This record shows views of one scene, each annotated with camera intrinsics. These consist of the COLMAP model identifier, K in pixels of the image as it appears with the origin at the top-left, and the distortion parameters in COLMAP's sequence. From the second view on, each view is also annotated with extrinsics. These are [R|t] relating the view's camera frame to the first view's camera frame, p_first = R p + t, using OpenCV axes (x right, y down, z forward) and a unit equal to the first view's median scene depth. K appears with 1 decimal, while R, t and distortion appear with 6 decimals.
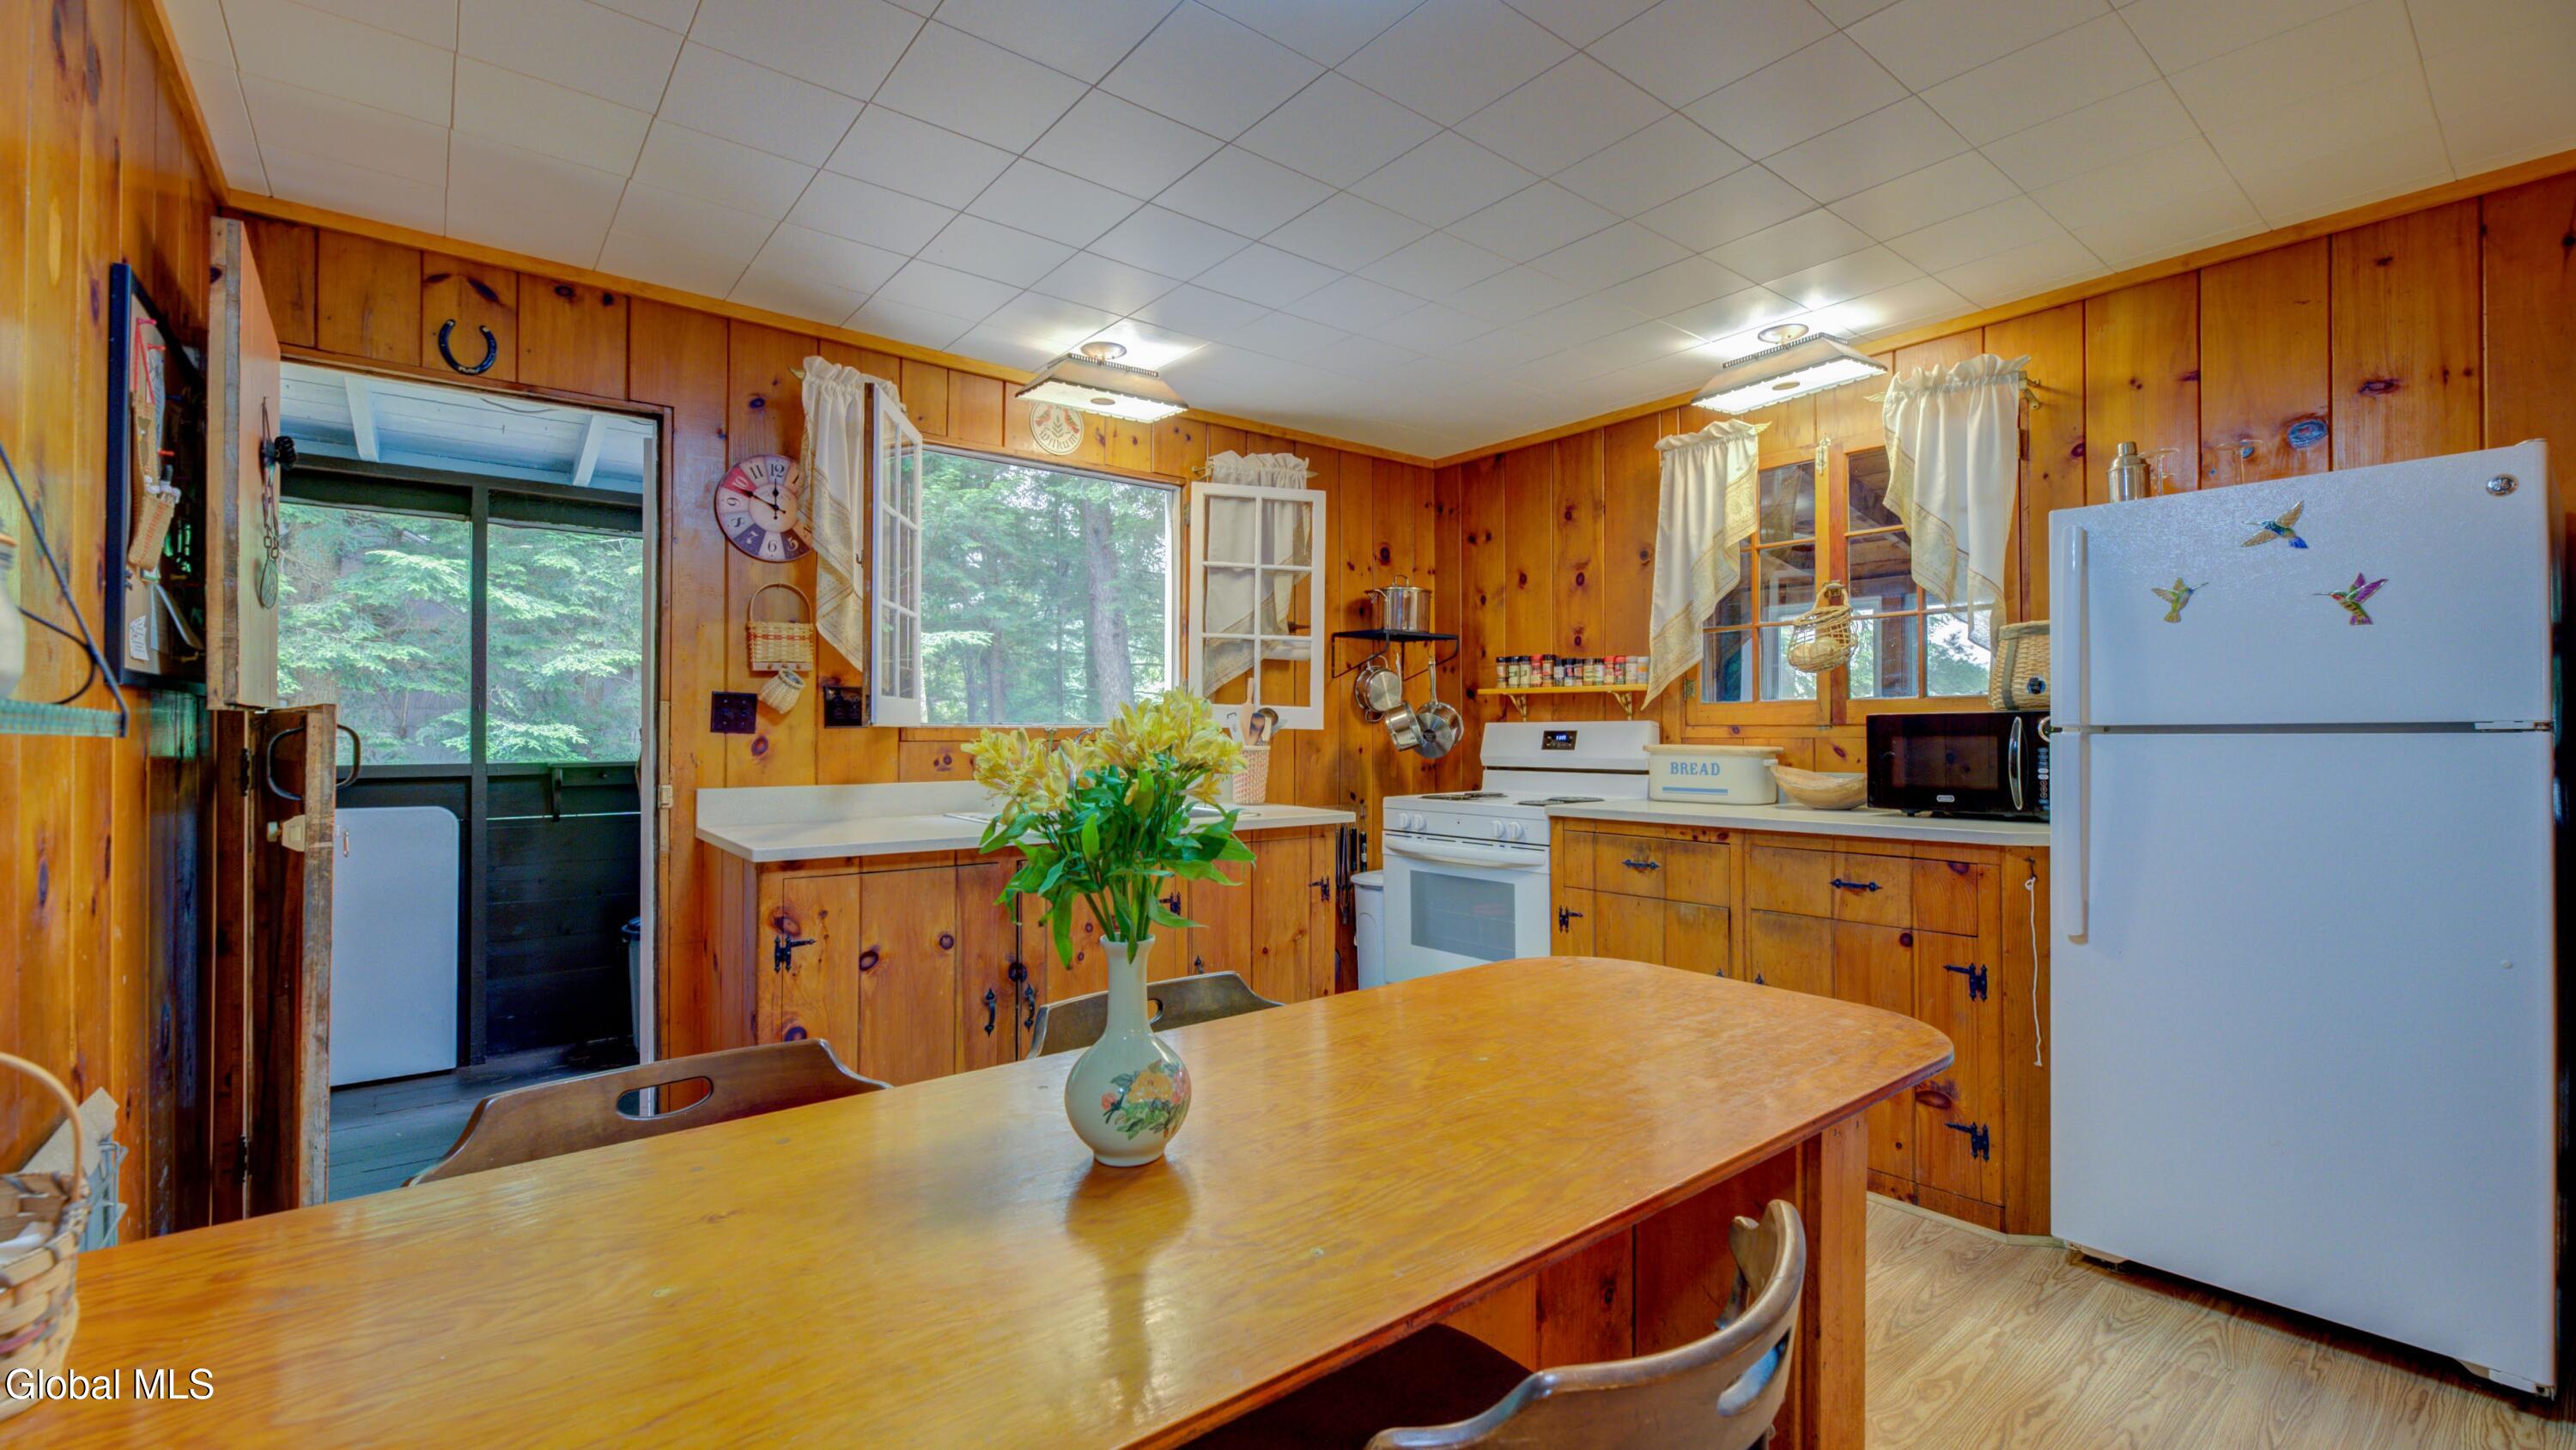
lens RADIAL K [[1076.6, 0, 1288.0], [0, 1076.6, 725.0], [0, 0, 1]] dist [-0.001967, -0.000162]
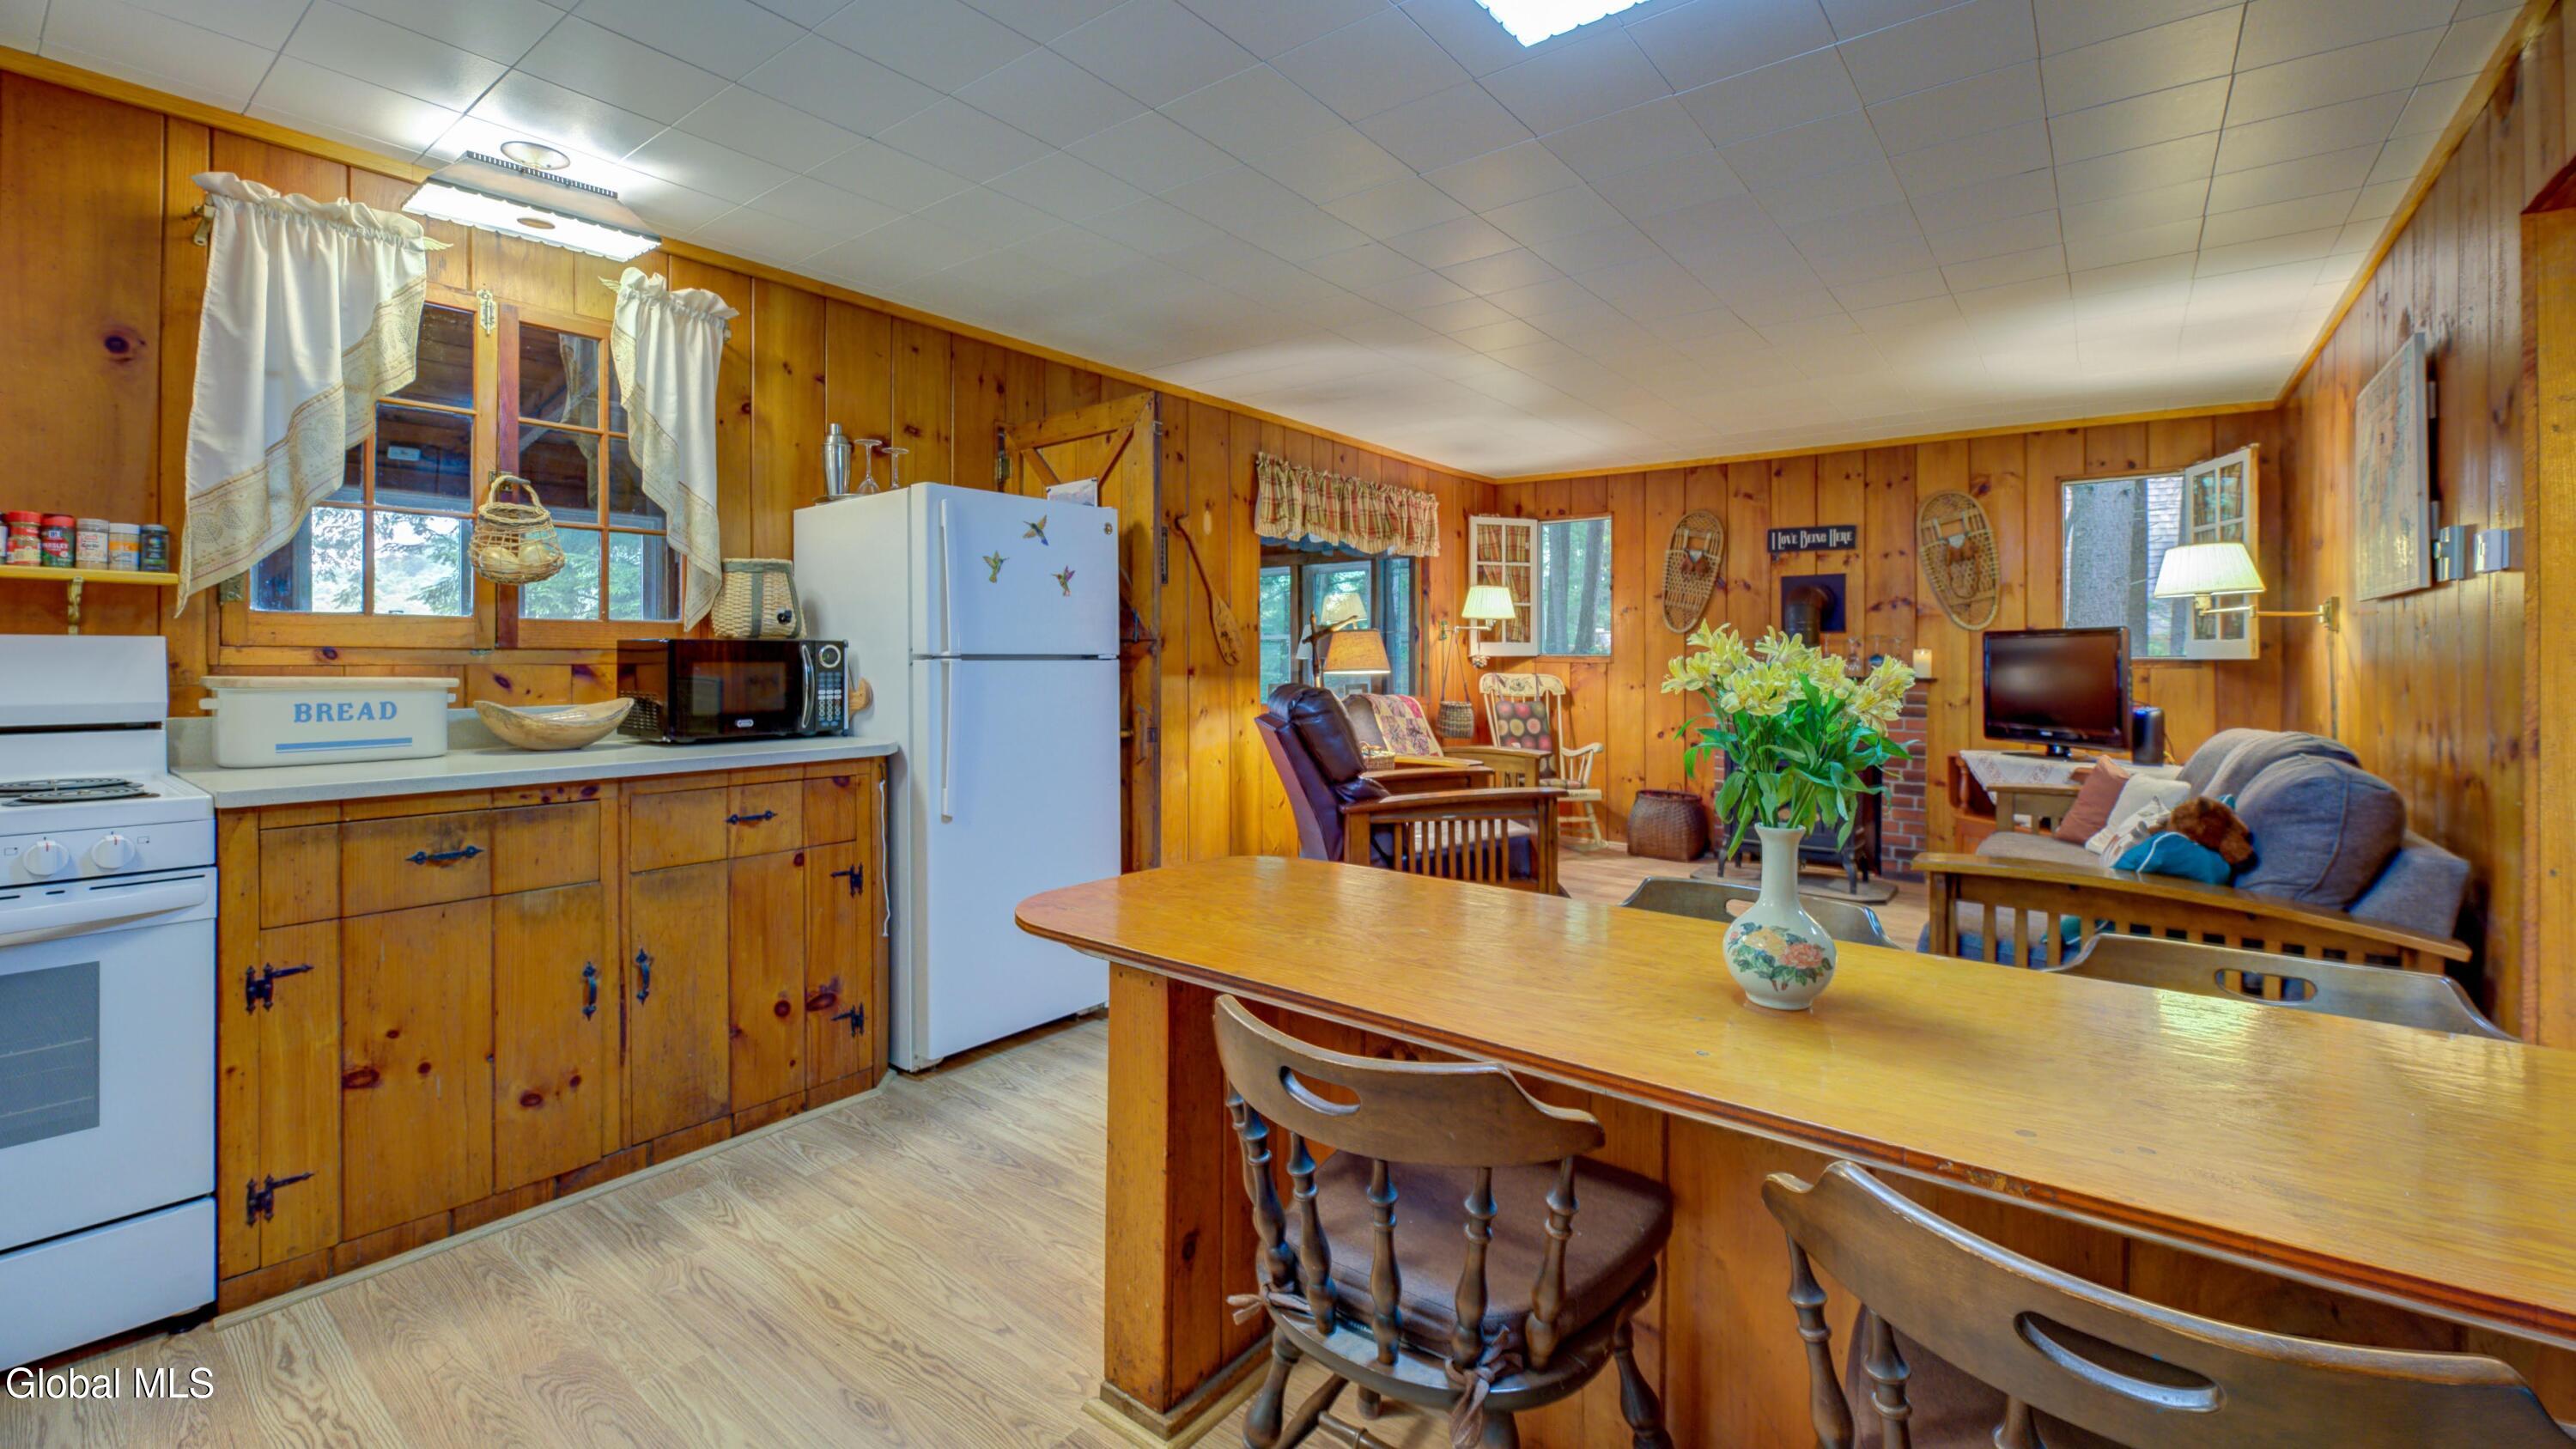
lens RADIAL K [[1068.6, 0, 1256.6], [0, 1068.6, 659.5], [0, 0, 1]] dist [-0.007608, -0.000239]
pose [[-0.219110, 0.002287, 0.975697, -0.348979], [-0.009248, 0.999947, -0.004421, 0.005432], [-0.975656, -0.009992, -0.219077, 0.535587]]
